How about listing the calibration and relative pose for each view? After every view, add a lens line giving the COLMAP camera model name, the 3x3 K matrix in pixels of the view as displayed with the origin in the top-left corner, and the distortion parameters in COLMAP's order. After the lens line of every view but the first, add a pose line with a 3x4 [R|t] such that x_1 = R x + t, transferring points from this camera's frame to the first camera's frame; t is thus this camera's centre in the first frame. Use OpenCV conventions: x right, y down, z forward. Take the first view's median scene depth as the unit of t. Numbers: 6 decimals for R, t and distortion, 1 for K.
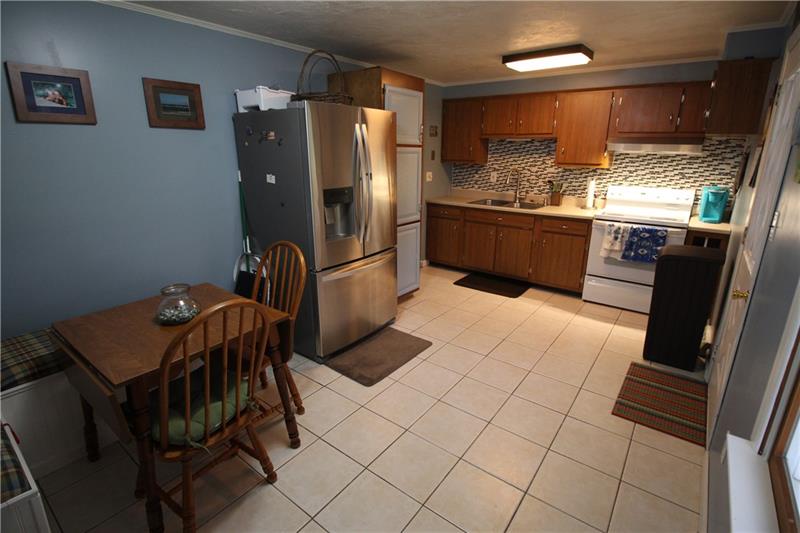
lens RADIAL K [[391.7, 0, 394.9], [0, 391.7, 265.3], [0, 0, 1]] dist [-0.013583, -0.009066]
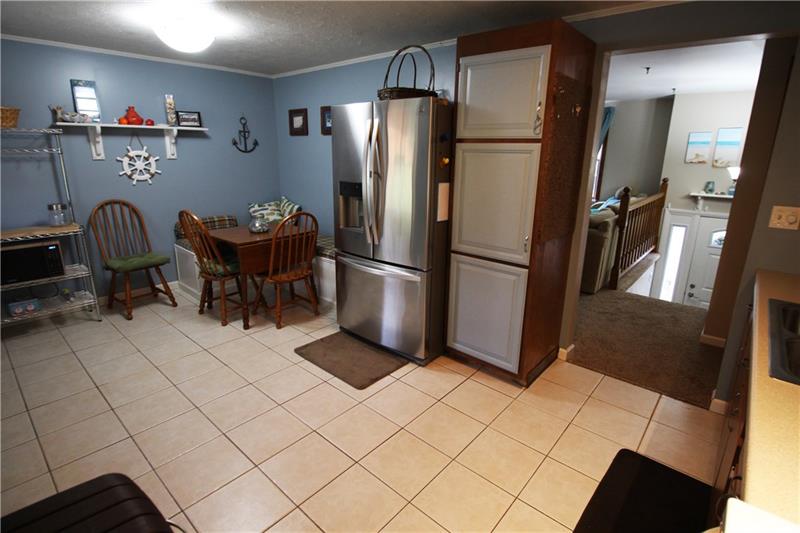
lens RADIAL K [[391.7, 0, 398.6], [0, 391.7, 259.4], [0, 0, 1]] dist [-0.013583, -0.009066]
pose [[-0.073279, 0.254219, -0.964367, 0.755371], [-0.295602, 0.917978, 0.264452, -0.262822], [0.952496, 0.304448, 0.007879, 0.951304]]
